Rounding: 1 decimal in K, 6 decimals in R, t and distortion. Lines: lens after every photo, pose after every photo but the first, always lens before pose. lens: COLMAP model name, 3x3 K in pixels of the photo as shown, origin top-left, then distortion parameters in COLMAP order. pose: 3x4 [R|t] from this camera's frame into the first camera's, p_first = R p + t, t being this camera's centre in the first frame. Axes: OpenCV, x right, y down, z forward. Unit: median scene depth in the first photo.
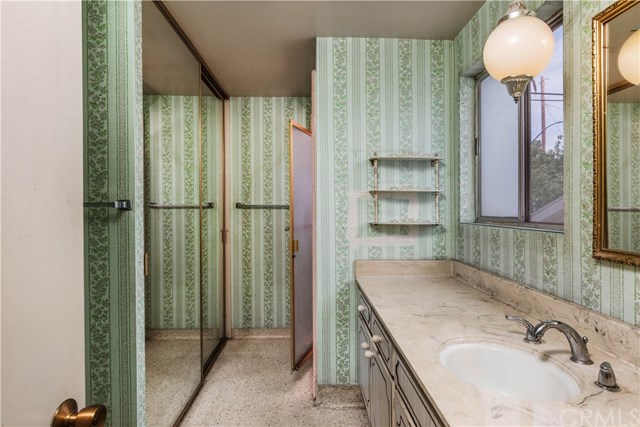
lens RADIAL K [[374.6, 0, 320.5], [0, 374.6, 207.7], [0, 0, 1]] dist [-0.001957, -0.000322]
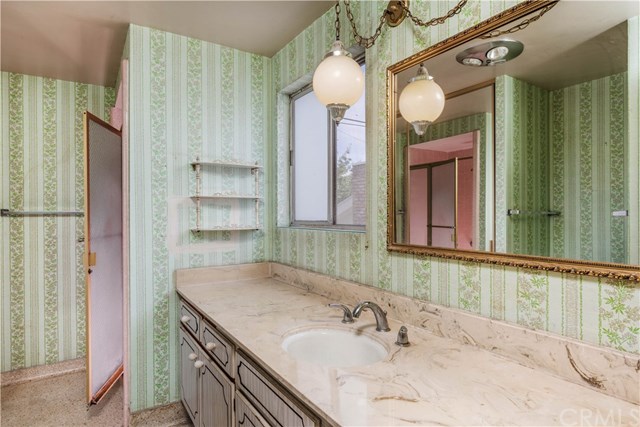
lens RADIAL K [[374.6, 0, 329.0], [0, 374.6, 214.1], [0, 0, 1]] dist [-0.001957, -0.000322]
pose [[0.852154, -0.010213, 0.523191, -0.072983], [0.008916, 0.999948, 0.004996, -0.001209], [-0.523215, 0.000408, 0.852201, -0.007654]]
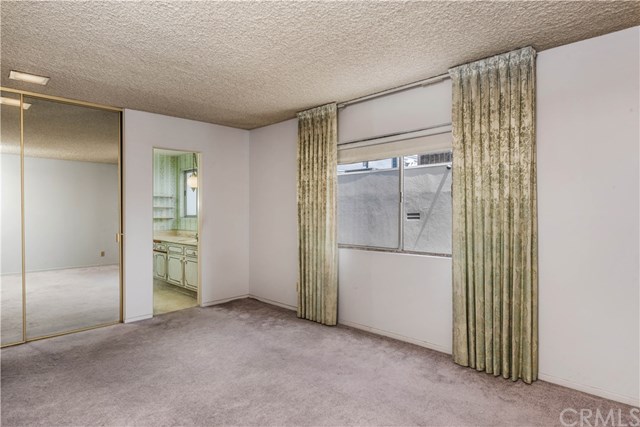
lens RADIAL K [[374.6, 0, 324.4], [0, 374.6, 211.0], [0, 0, 1]] dist [-0.001957, -0.000322]
pose [[0.716126, -0.005295, 0.697951, -0.991169], [0.000233, 0.999973, 0.007347, -0.038190], [-0.697971, -0.005099, 0.716108, -2.189243]]
